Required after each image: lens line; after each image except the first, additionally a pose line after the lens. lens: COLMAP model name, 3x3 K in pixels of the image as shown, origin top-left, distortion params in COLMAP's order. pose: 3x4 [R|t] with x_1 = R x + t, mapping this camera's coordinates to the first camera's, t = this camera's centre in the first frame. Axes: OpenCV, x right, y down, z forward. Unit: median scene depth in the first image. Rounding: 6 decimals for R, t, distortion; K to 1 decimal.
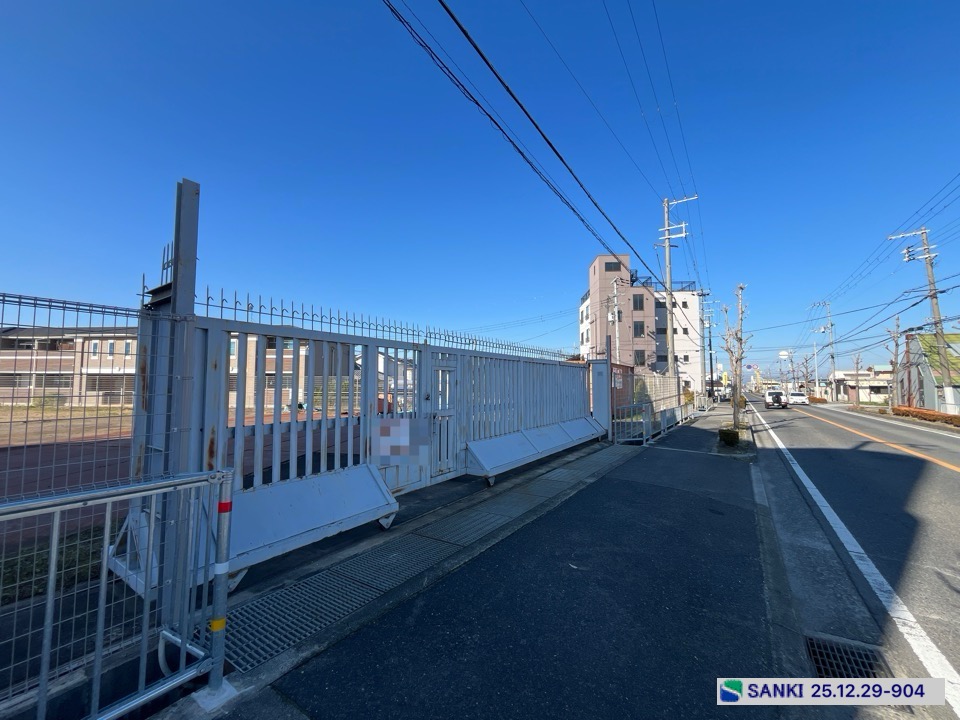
lens RADIAL K [[389.1, 0, 476.6], [0, 389.1, 360.5], [0, 0, 1]] dist [-0.002929, -0.000183]
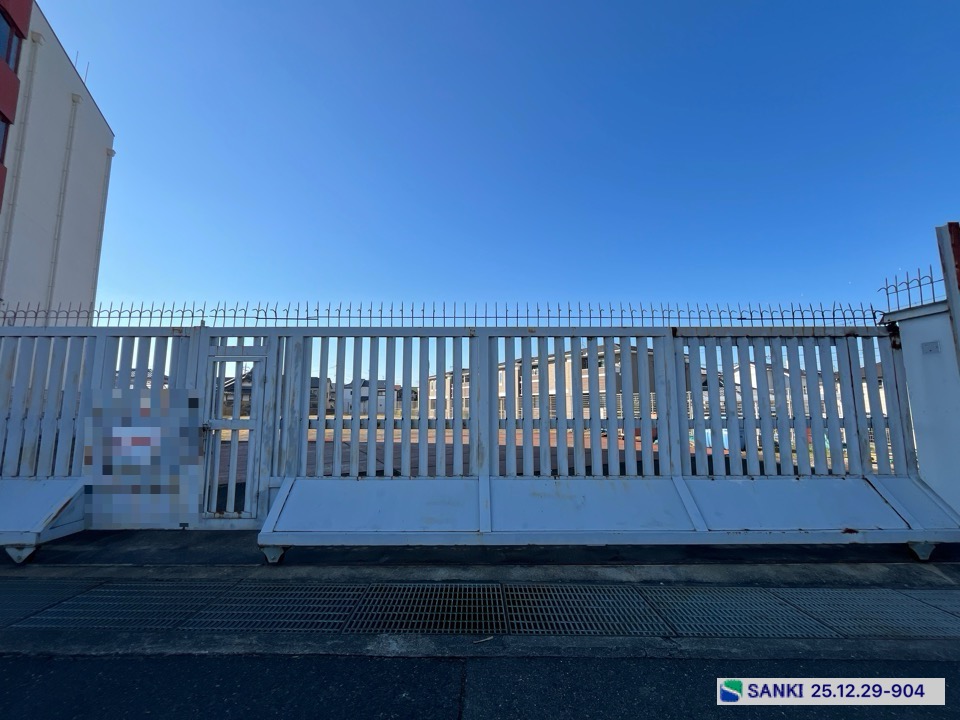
lens RADIAL K [[389.1, 0, 475.2], [0, 389.1, 357.4], [0, 0, 1]] dist [-0.002929, -0.000183]
pose [[0.563086, -0.106361, -0.819525, 0.130601], [0.052129, 0.994280, -0.093224, 0.019904], [0.824752, 0.009772, 0.565410, 0.179695]]
